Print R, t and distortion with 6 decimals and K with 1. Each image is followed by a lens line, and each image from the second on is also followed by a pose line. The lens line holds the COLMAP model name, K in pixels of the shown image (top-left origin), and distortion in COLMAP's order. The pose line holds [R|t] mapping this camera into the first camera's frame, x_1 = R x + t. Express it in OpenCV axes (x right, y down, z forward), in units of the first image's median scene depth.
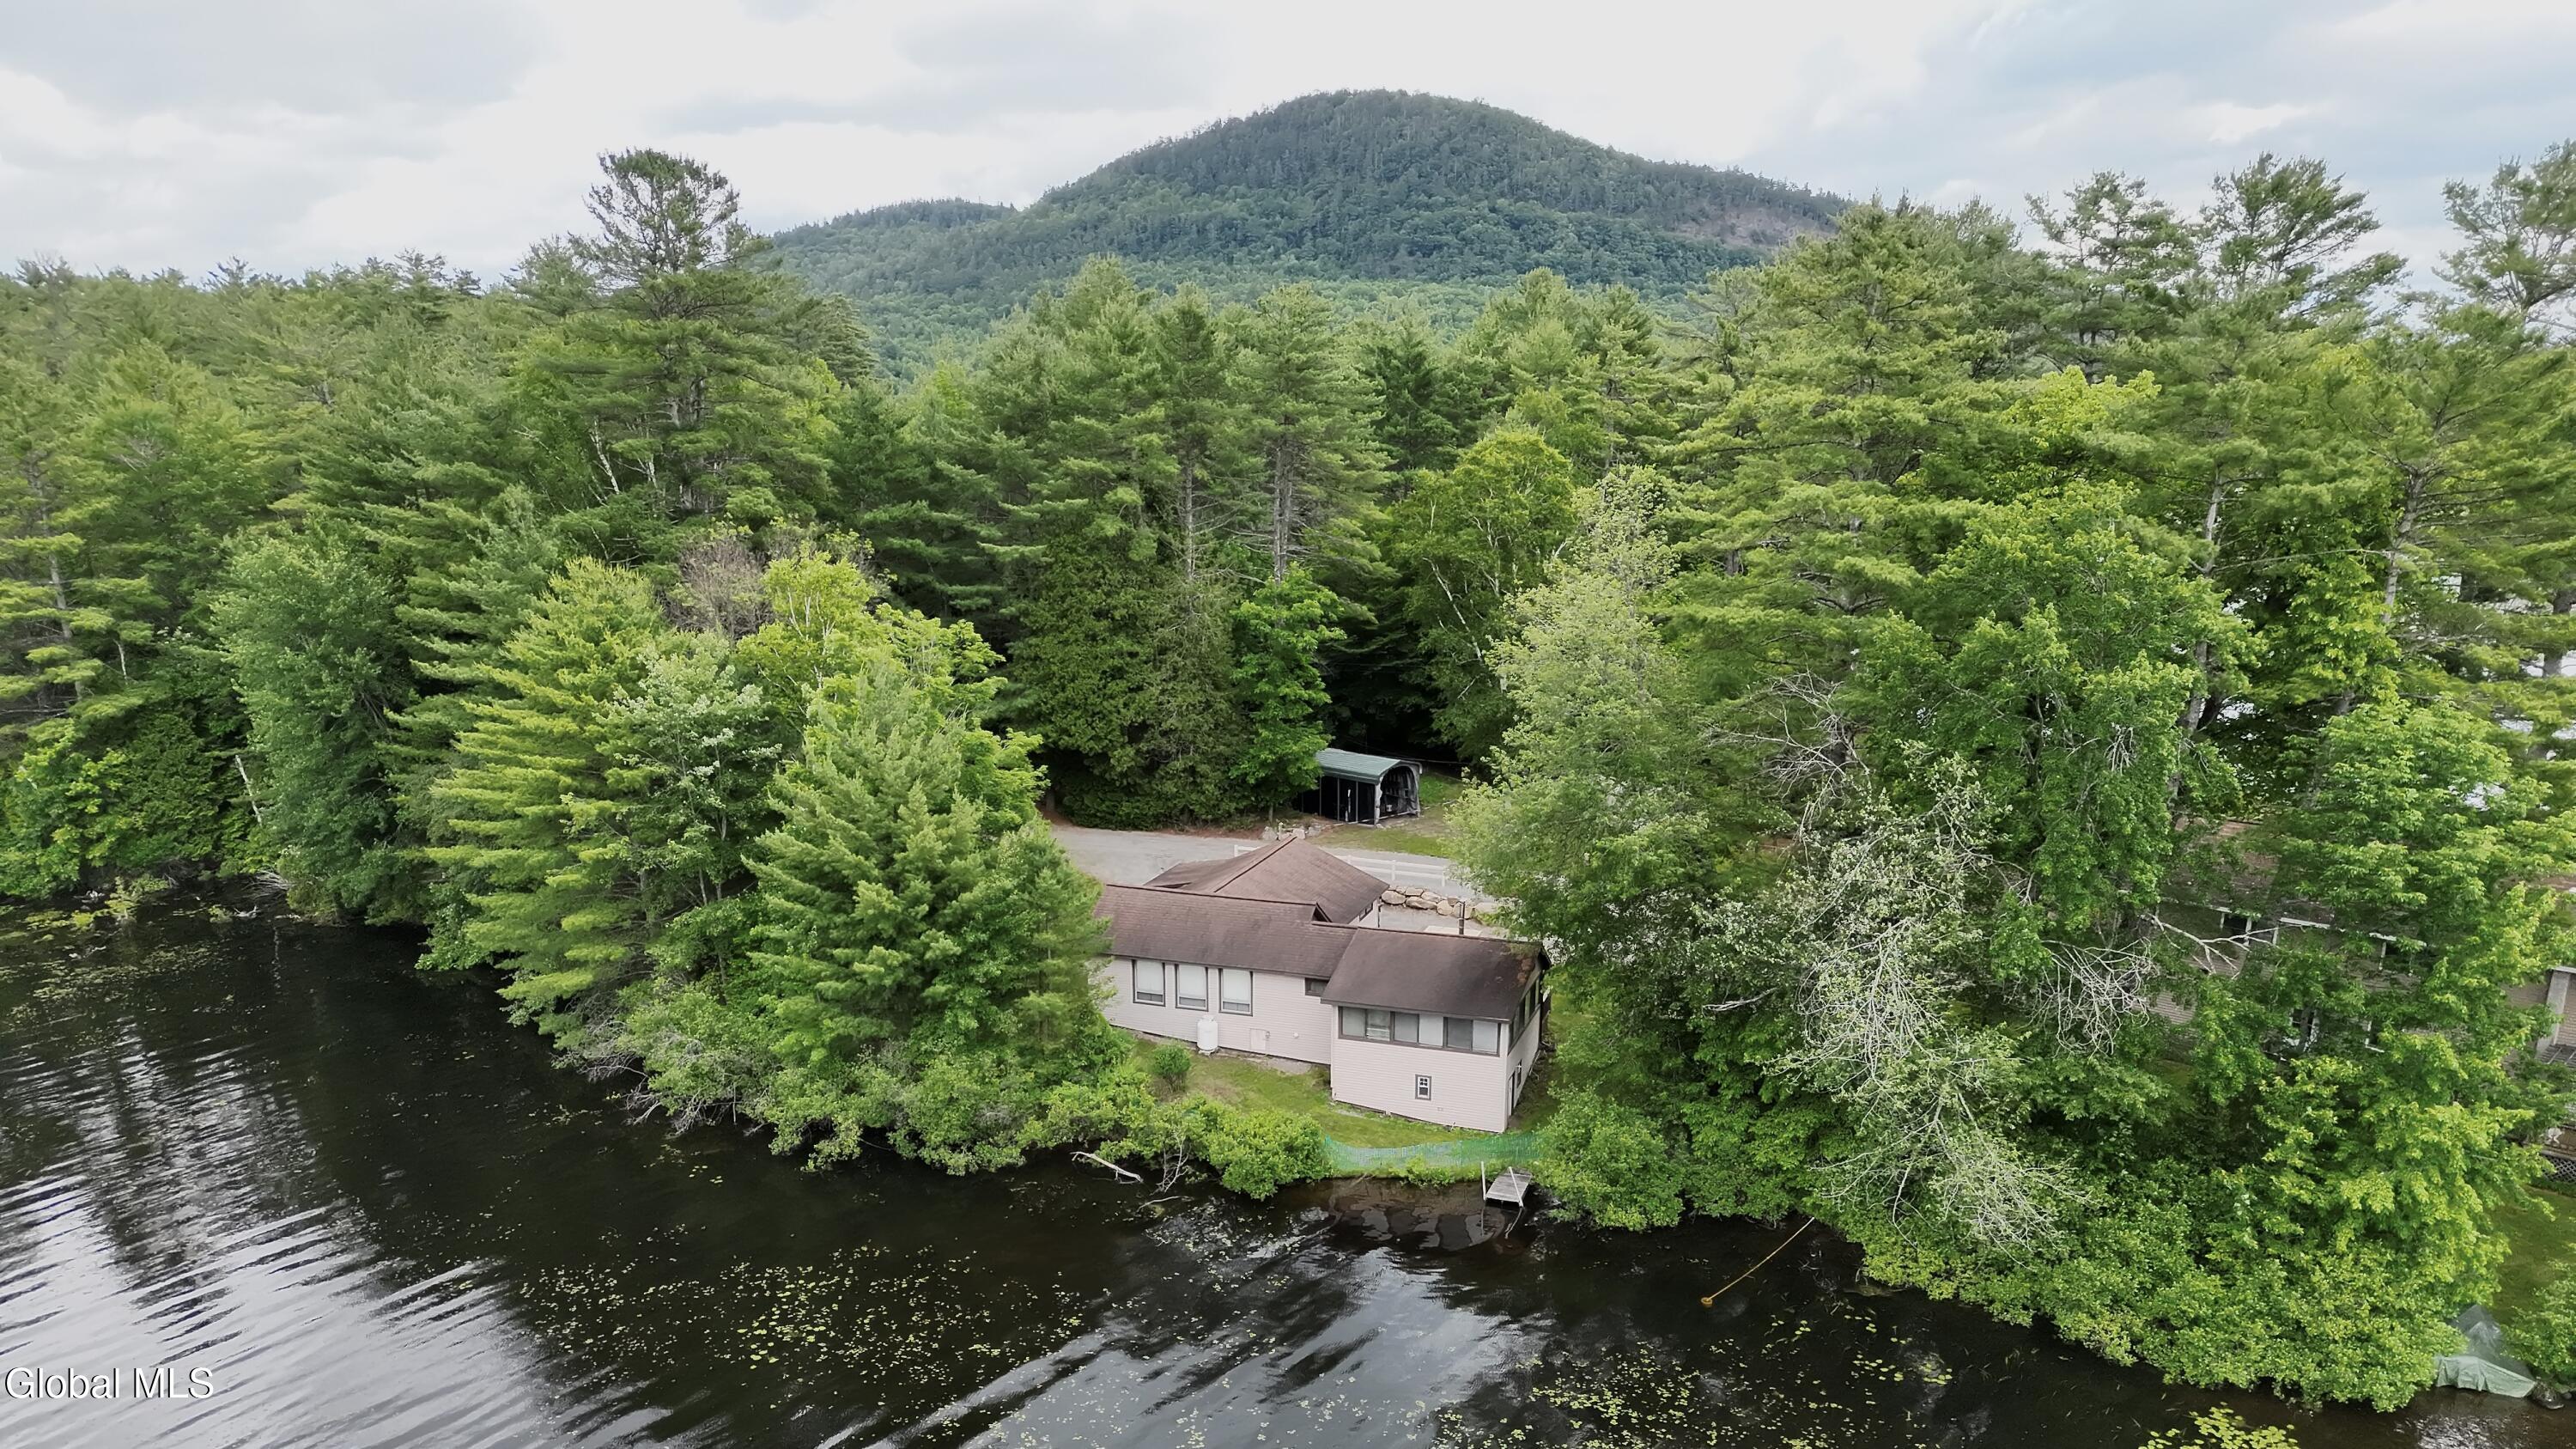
lens RADIAL K [[1868.6, 0, 1285.9], [0, 1868.6, 909.8], [0, 0, 1]] dist [0.057660, -0.011687]
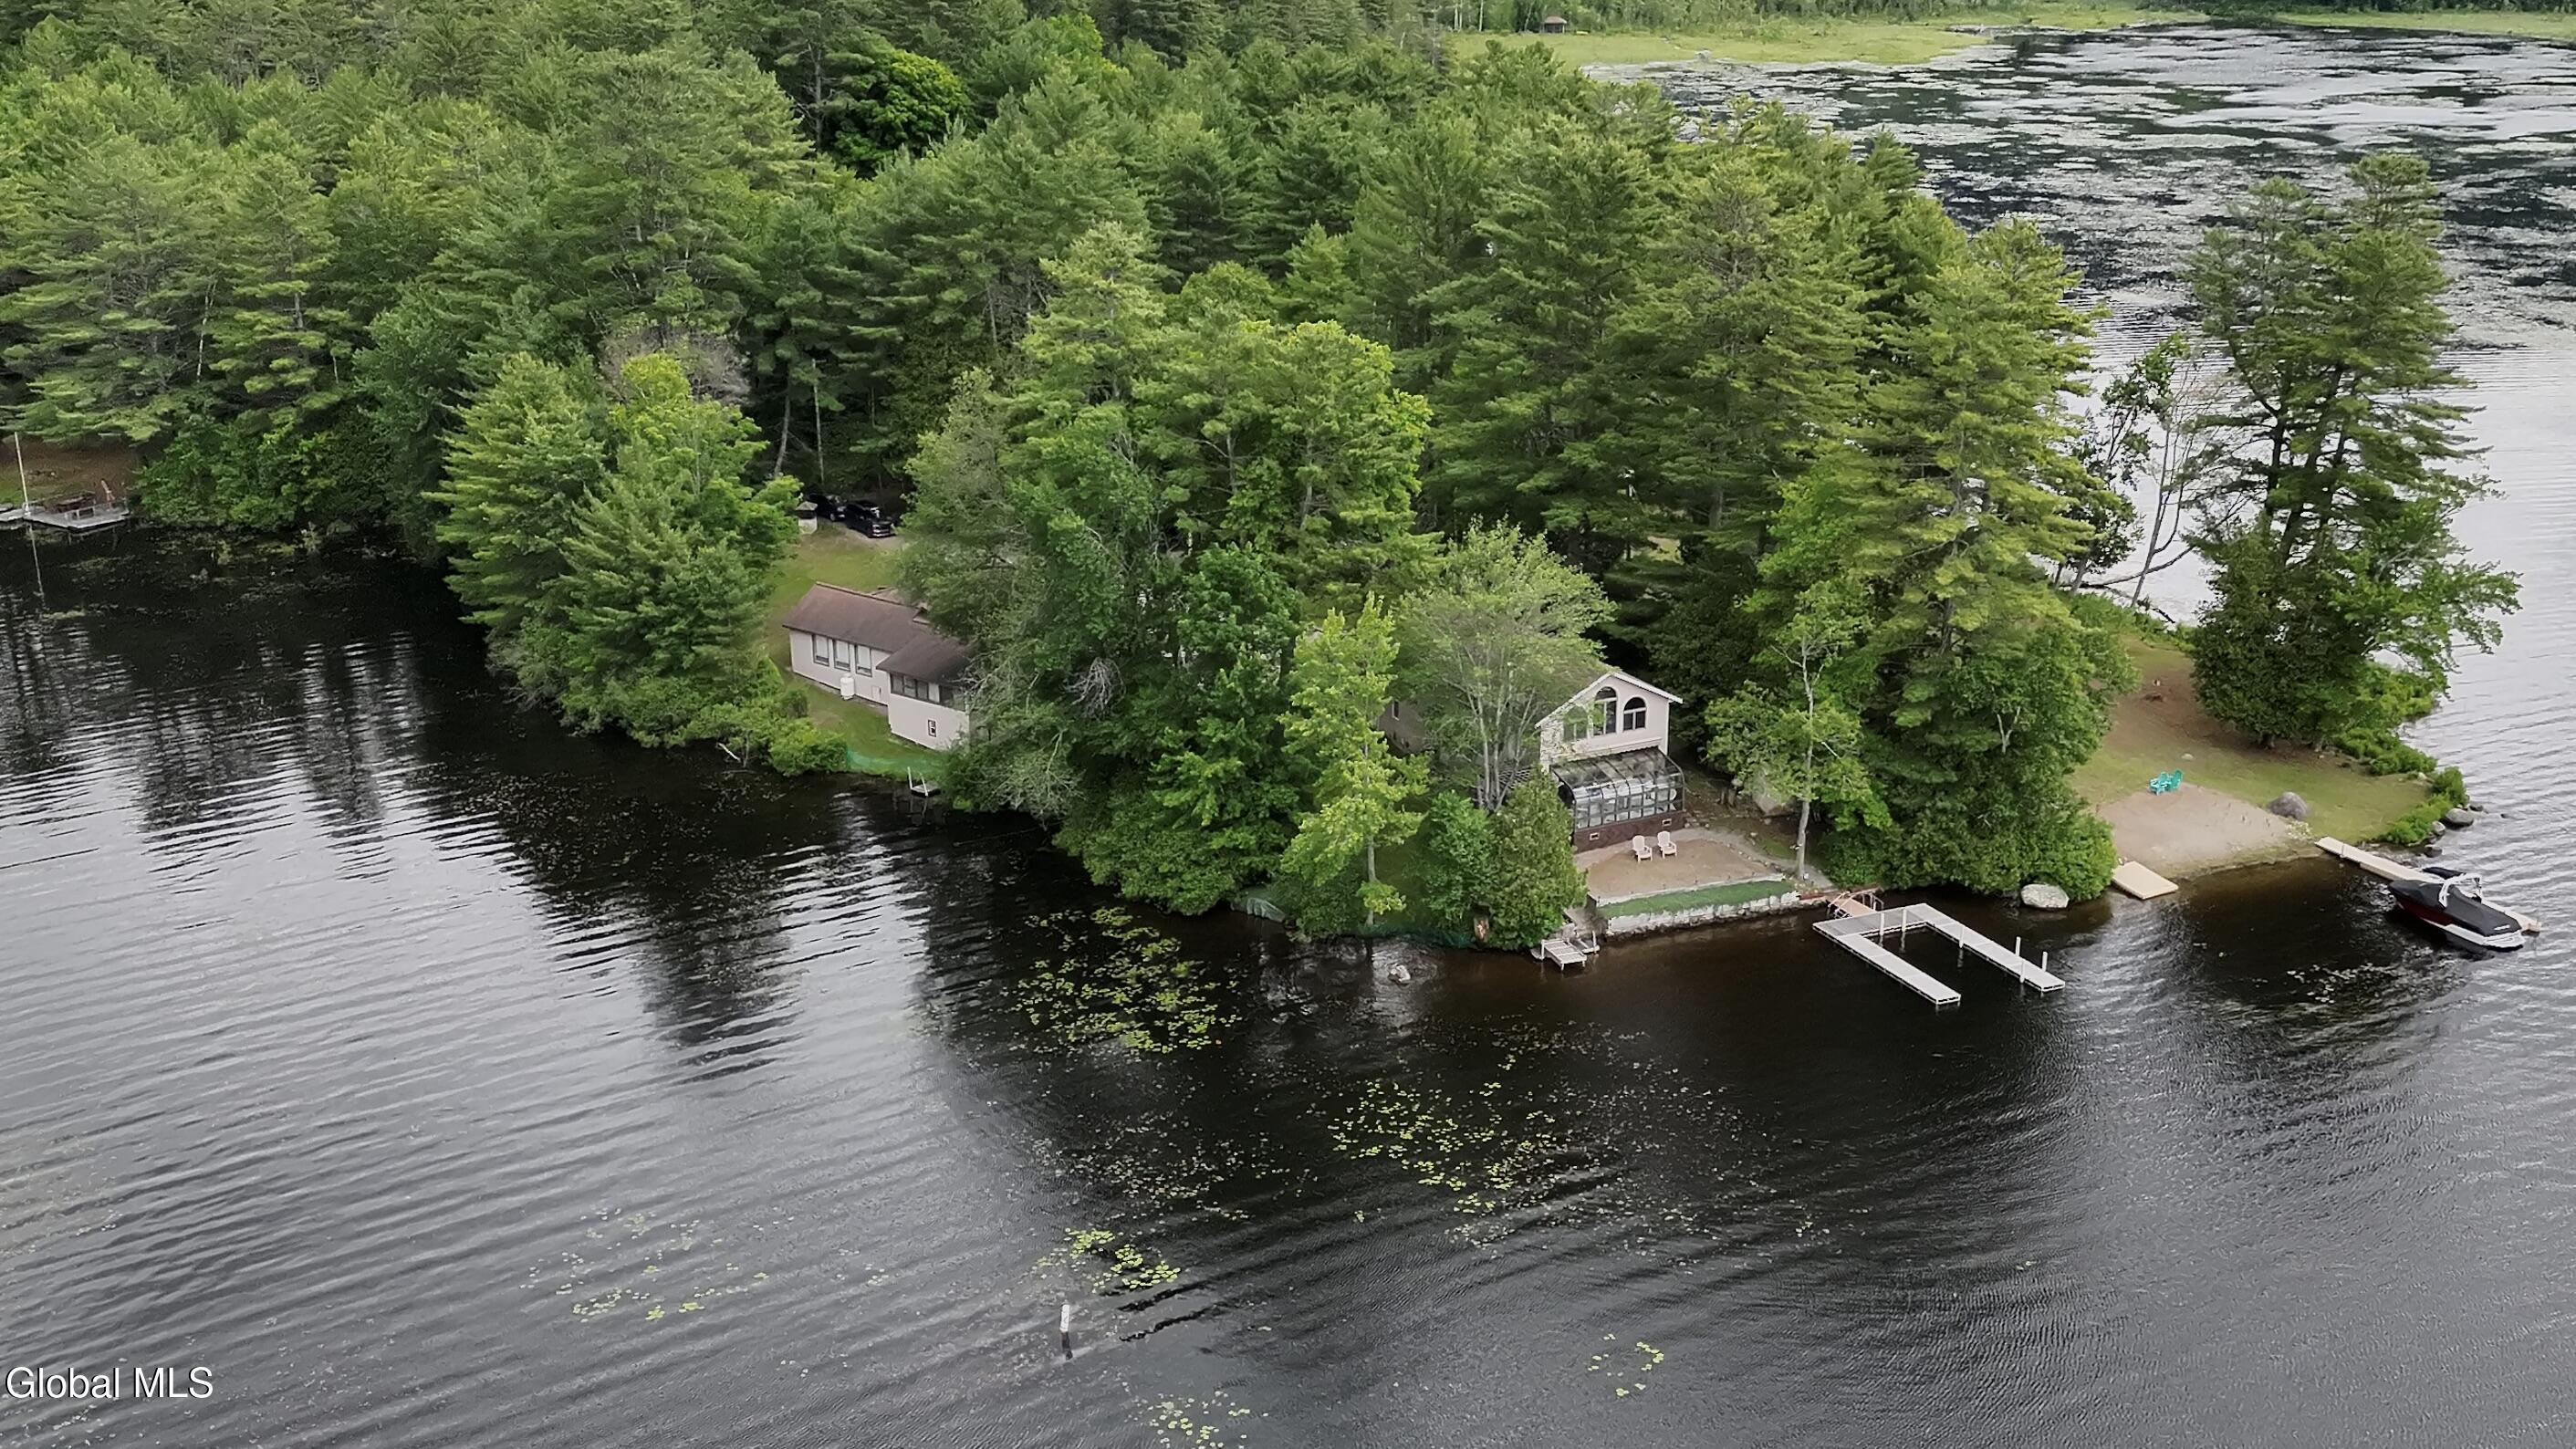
lens RADIAL K [[2852.0, 0, 1382.4], [0, 2852.0, 790.7], [0, 0, 1]] dist [0.078034, 0.000000]
pose [[0.949838, 0.103804, -0.295013, 1.182094], [-0.085295, 0.993532, 0.074965, -0.068056], [0.300887, -0.046042, 0.952548, -1.221977]]
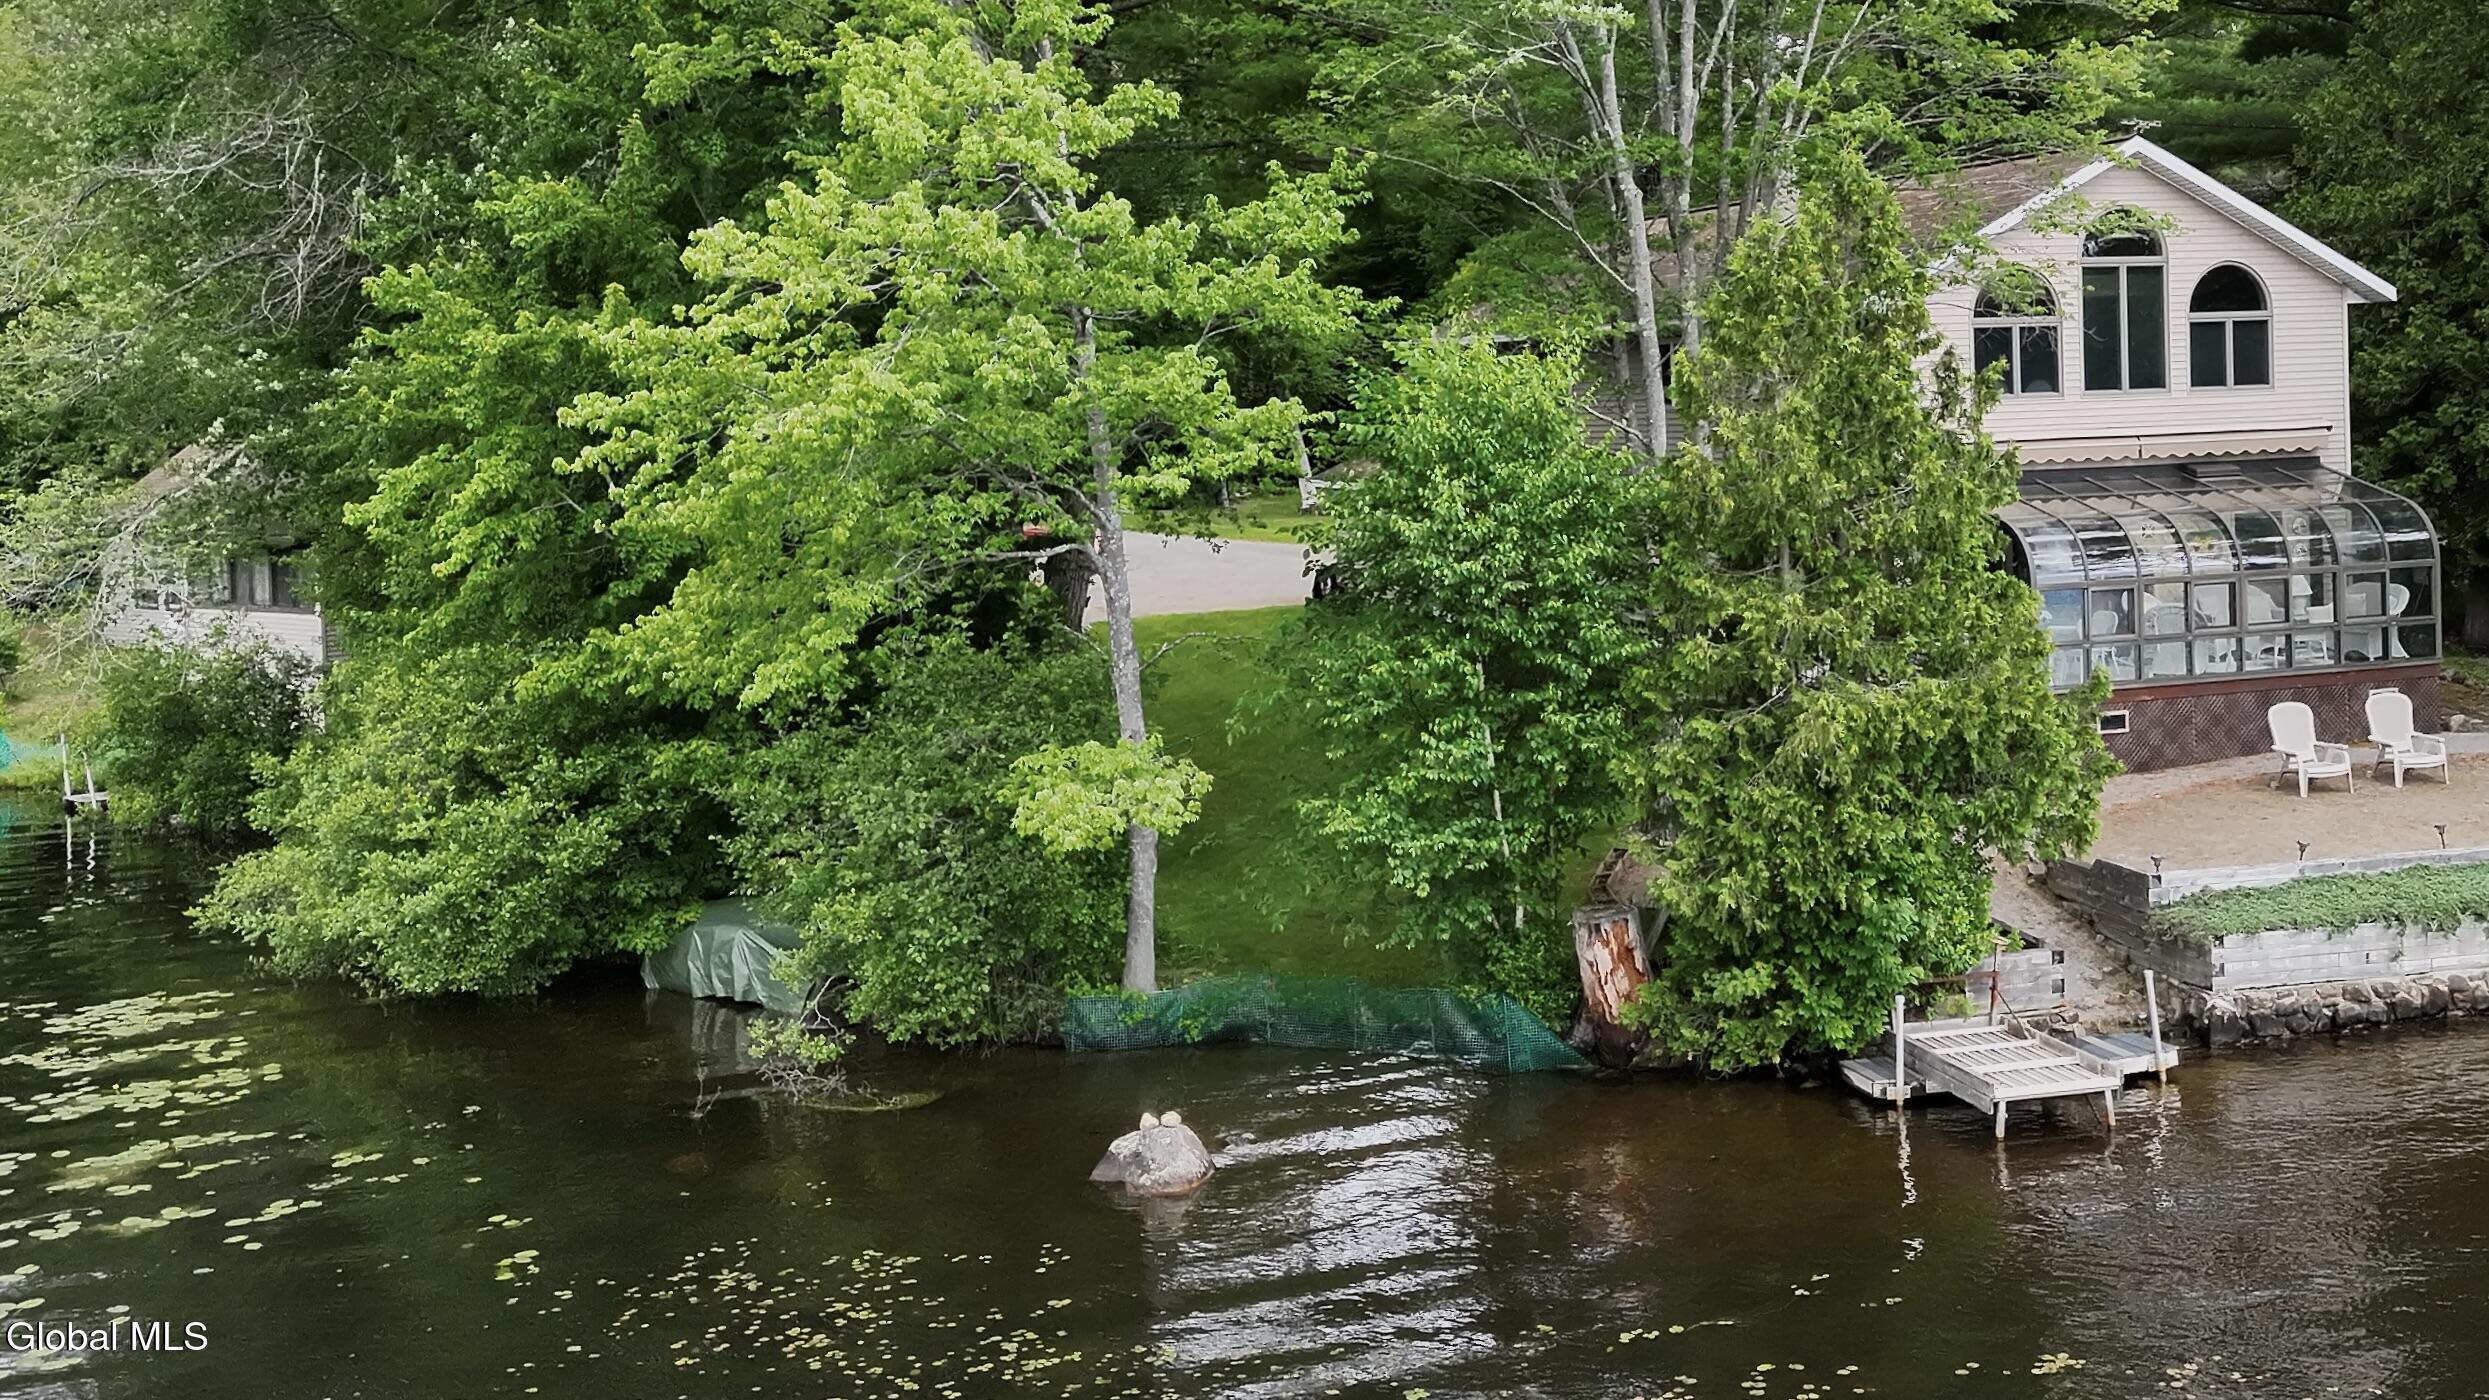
lens RADIAL K [[2867.2, 0, 1532.3], [0, 2867.2, 533.6], [0, 0, 1]] dist [0.060841, 0.000000]
pose [[0.915514, -0.011195, -0.402131, 0.820296], [-0.075695, 0.976964, -0.199529, 0.202393], [0.395102, 0.213111, 0.893576, 0.342802]]
